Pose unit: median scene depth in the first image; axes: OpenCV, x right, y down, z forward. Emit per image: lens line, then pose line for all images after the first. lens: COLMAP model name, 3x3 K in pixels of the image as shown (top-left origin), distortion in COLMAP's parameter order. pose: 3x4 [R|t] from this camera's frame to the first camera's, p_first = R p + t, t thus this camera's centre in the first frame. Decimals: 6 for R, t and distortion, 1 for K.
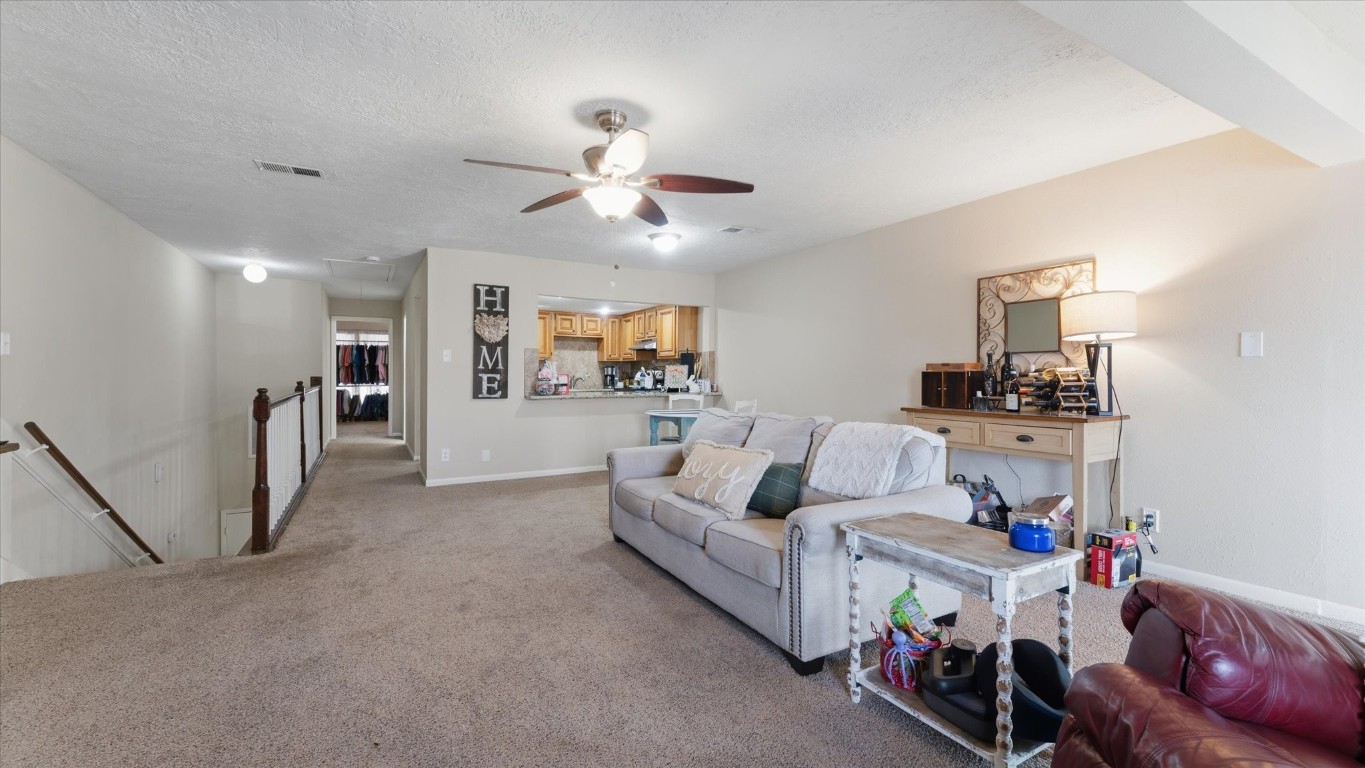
lens RADIAL K [[548.8, 0, 678.0], [0, 548.8, 374.0], [0, 0, 1]] dist [0.005325, -0.001359]
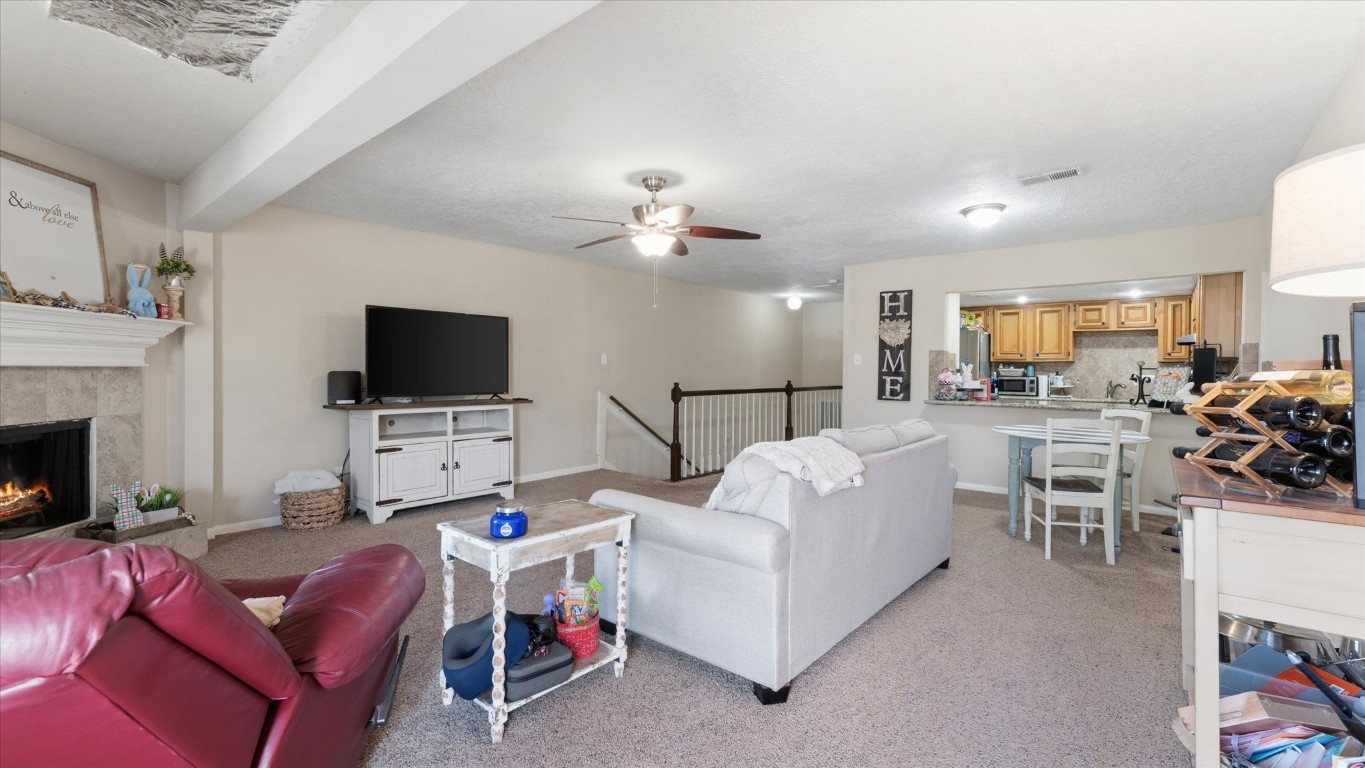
lens RADIAL K [[548.8, 0, 680.5], [0, 548.8, 371.8], [0, 0, 1]] dist [0.005325, -0.001359]
pose [[0.364170, 0.002490, -0.931329, 0.483521], [-0.013057, 0.999912, -0.002433, -0.001309], [0.931241, 0.013046, 0.364170, 0.248227]]
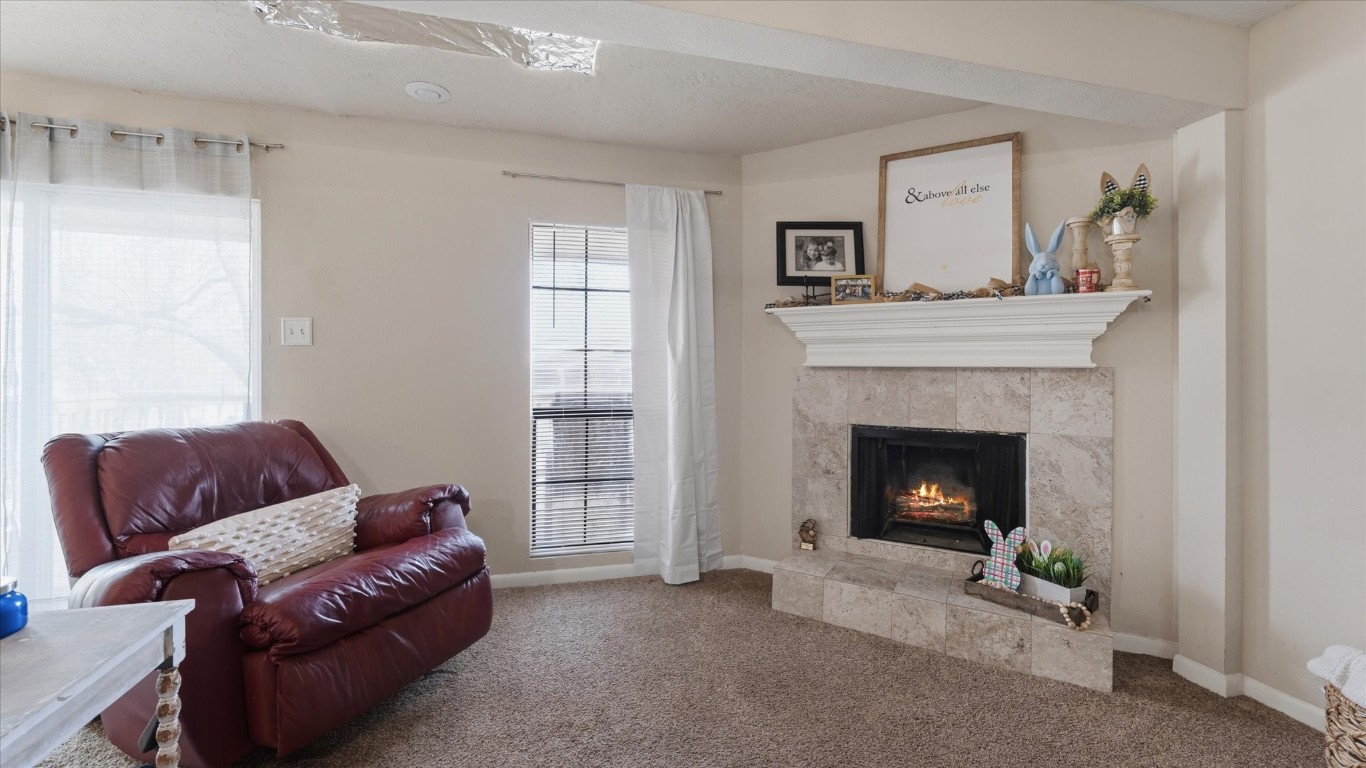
lens RADIAL K [[549.2, 0, 683.6], [0, 549.2, 377.4], [0, 0, 1]] dist [0.005325, -0.001359]
pose [[-0.967847, -0.011451, 0.251279, -0.072726], [-0.008017, 0.999860, 0.014686, 0.003249], [-0.251412, 0.012199, -0.967803, 0.375943]]
